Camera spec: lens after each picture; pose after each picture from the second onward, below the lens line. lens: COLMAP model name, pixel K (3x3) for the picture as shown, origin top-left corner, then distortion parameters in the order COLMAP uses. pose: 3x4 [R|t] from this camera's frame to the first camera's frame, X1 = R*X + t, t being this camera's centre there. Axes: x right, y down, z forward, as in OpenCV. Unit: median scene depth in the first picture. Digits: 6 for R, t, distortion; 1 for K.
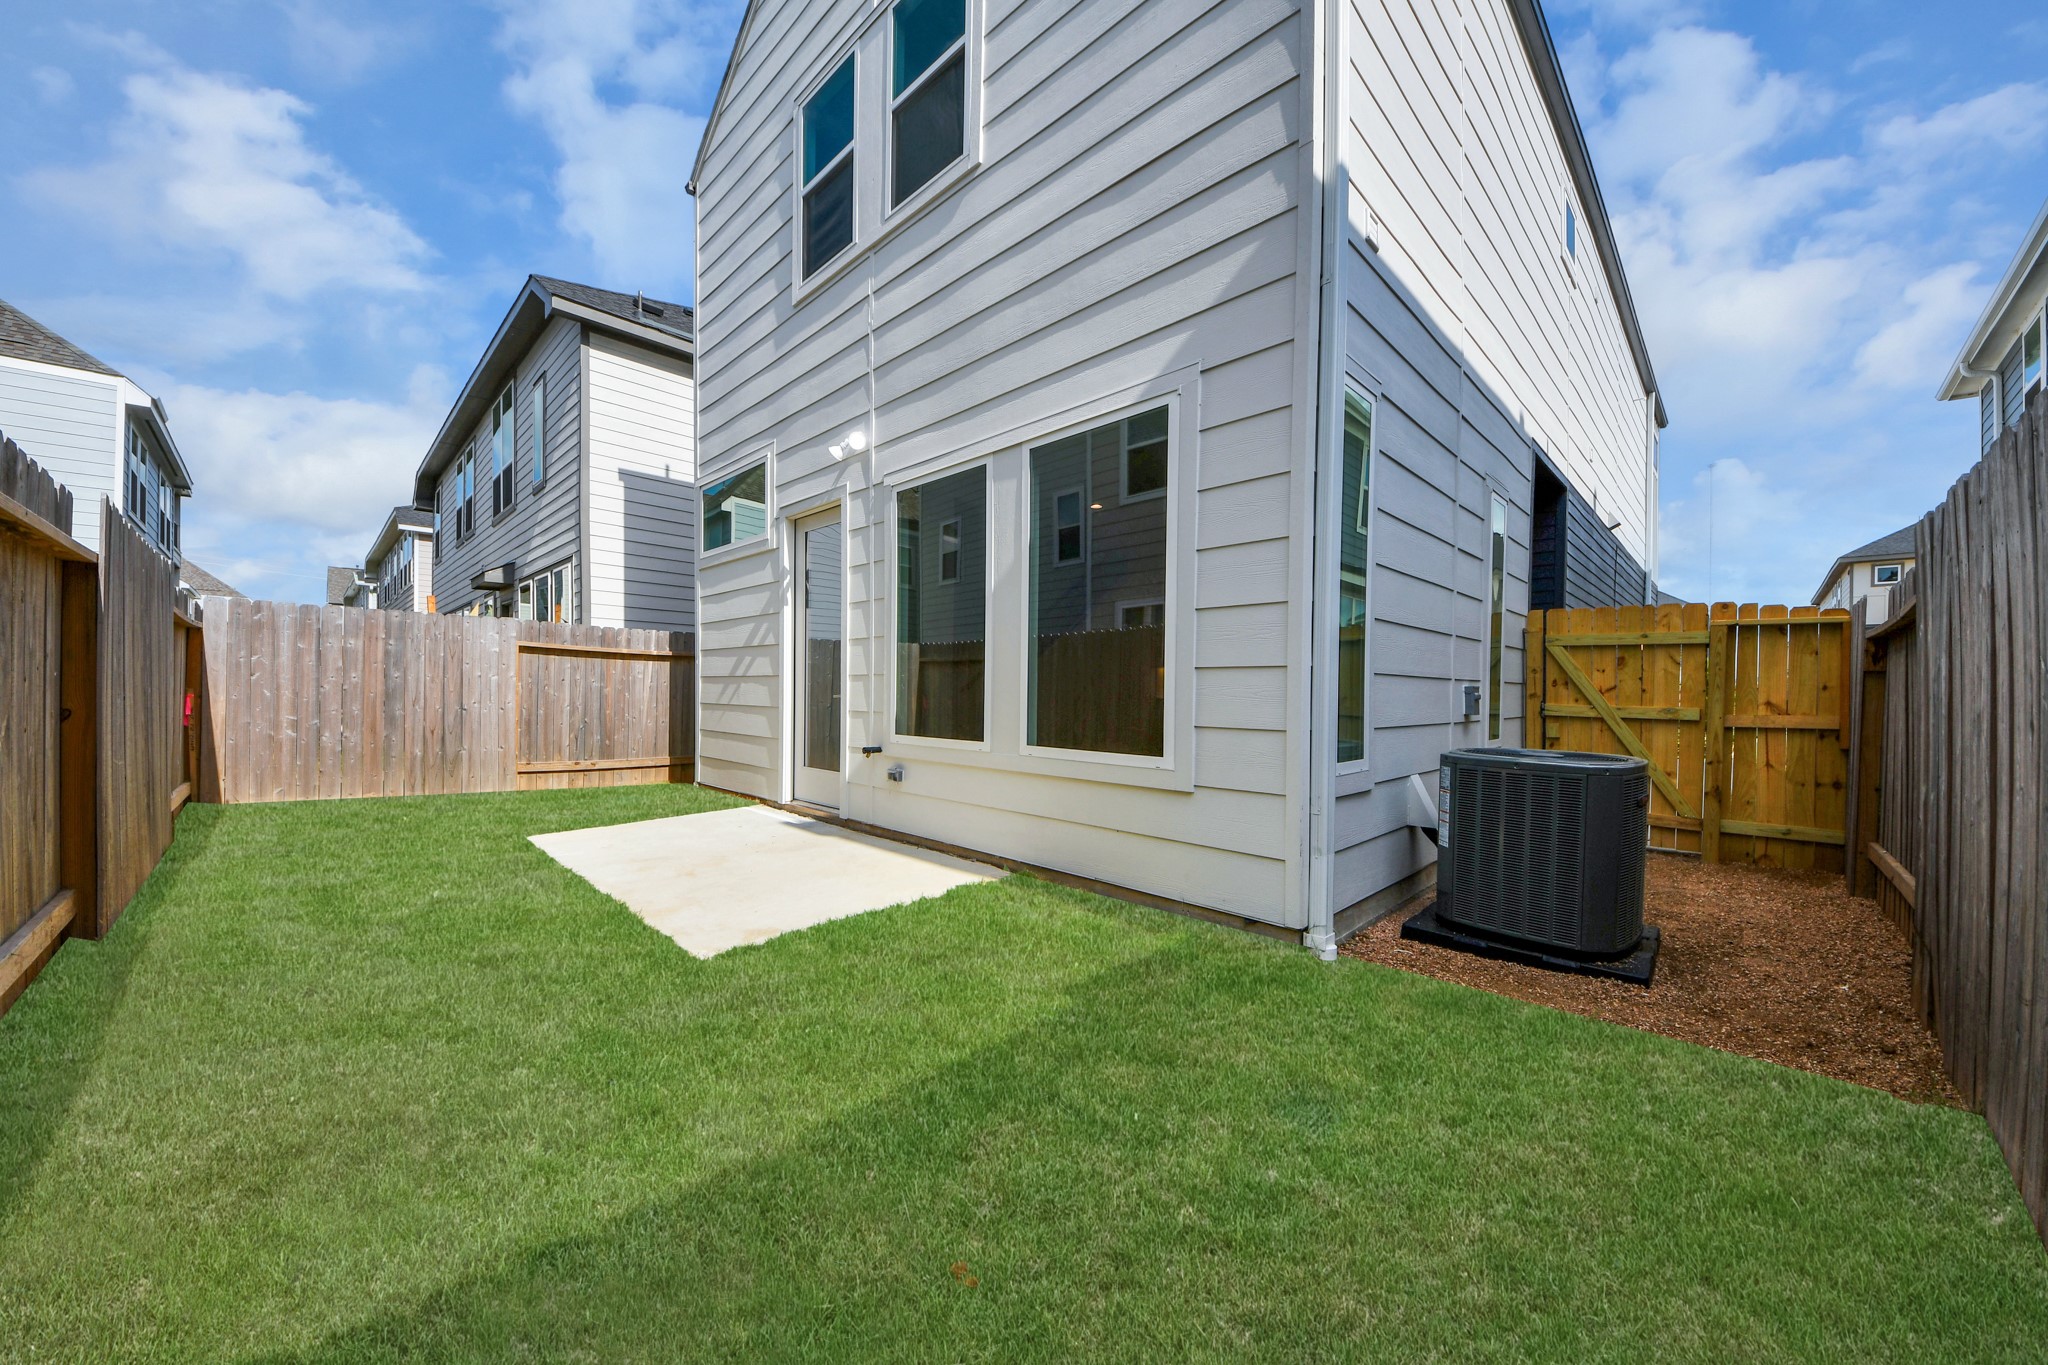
lens RADIAL K [[735.6, 0, 1023.0], [0, 735.6, 685.3], [0, 0, 1]] dist [0.024726, -0.018156]
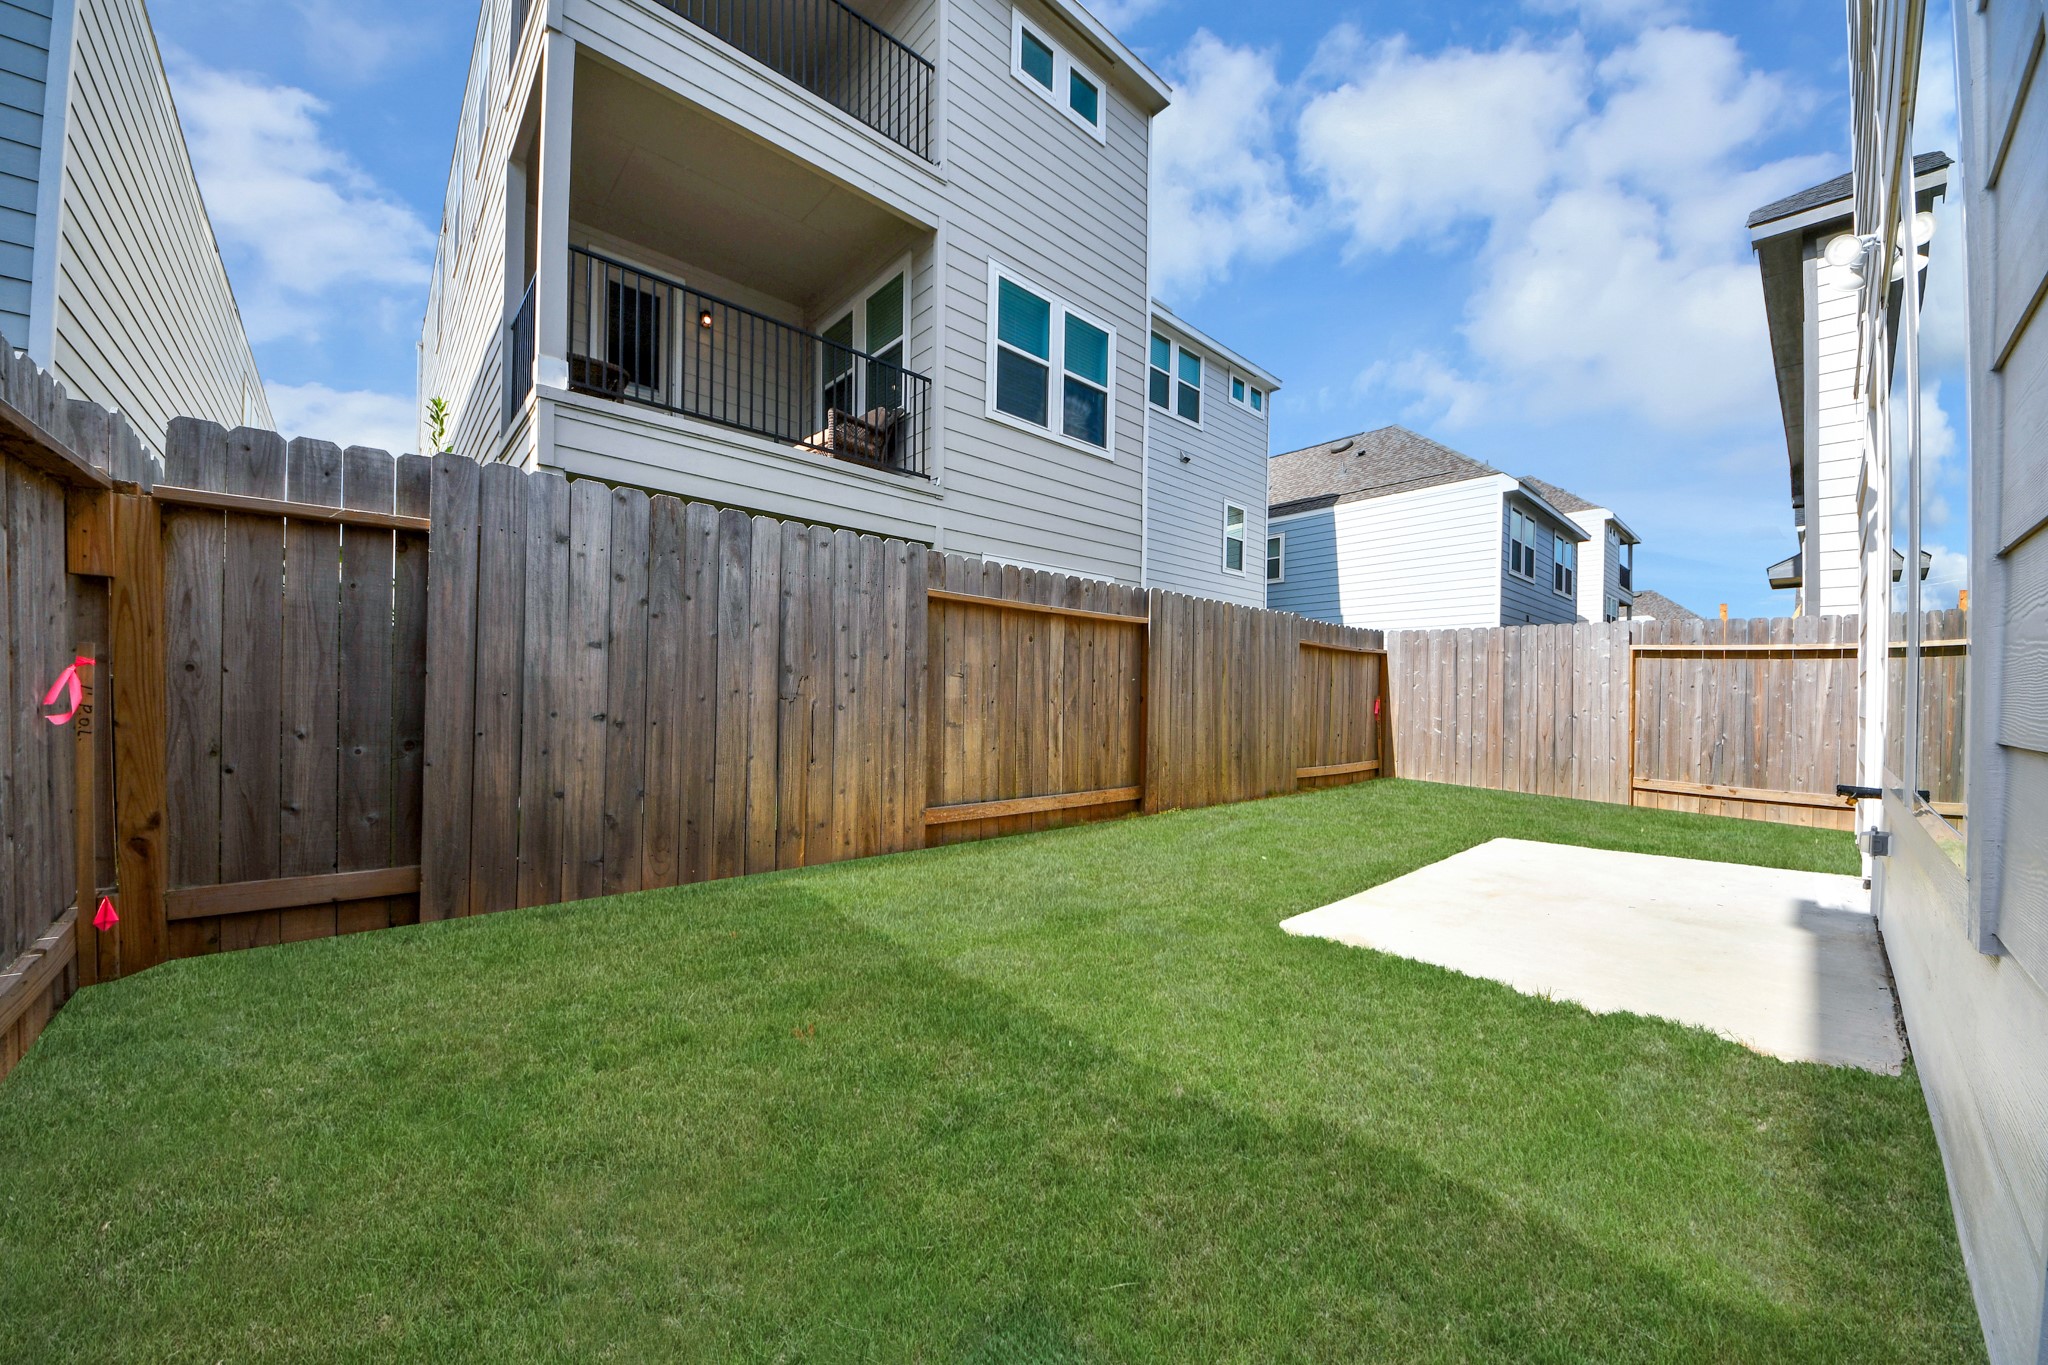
lens RADIAL K [[735.6, 0, 1023.0], [0, 735.6, 685.3], [0, 0, 1]] dist [0.024726, -0.018156]
pose [[-0.051368, -0.024454, -0.998380, 0.291989], [-0.009086, 0.999670, -0.024018, 0.020445], [0.998638, 0.007837, -0.051573, 0.306492]]
